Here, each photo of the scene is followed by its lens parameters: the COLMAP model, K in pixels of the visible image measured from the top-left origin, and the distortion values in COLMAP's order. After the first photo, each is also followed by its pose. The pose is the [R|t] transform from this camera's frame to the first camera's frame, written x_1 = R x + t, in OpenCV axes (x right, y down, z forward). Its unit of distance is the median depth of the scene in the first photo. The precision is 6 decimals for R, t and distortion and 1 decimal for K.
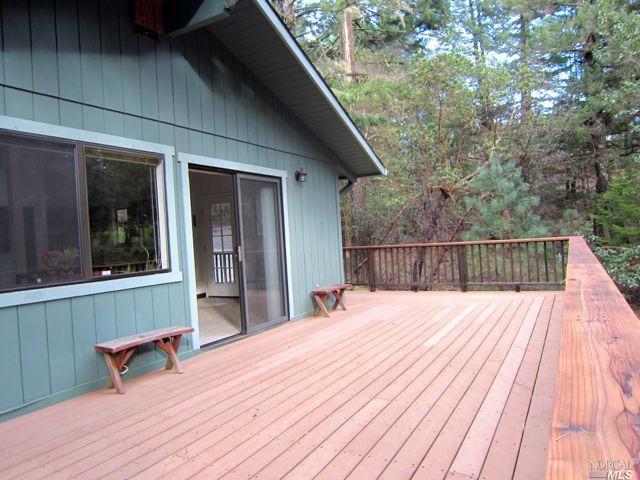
lens RADIAL K [[453.9, 0, 320.0], [0, 453.9, 240.0], [0, 0, 1]] dist [-0.058921, 0.047002]
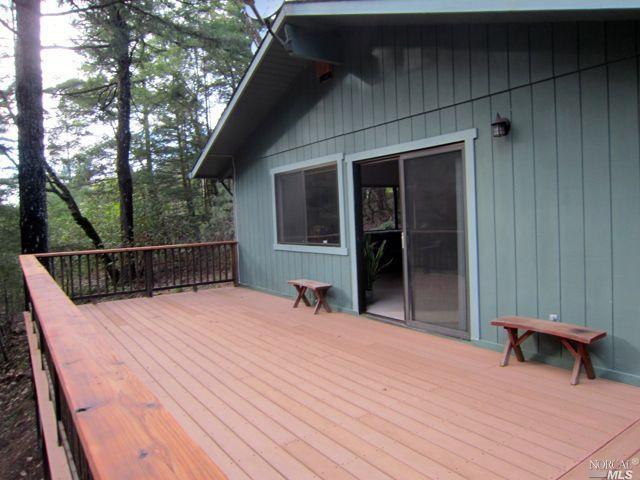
lens RADIAL K [[453.9, 0, 320.0], [0, 453.9, 240.0], [0, 0, 1]] dist [-0.058921, 0.047002]
pose [[-0.437496, 0.135594, -0.888938, 0.901622], [0.072432, 0.990667, 0.115463, -0.112247], [0.896298, -0.013873, -0.443234, 1.512256]]
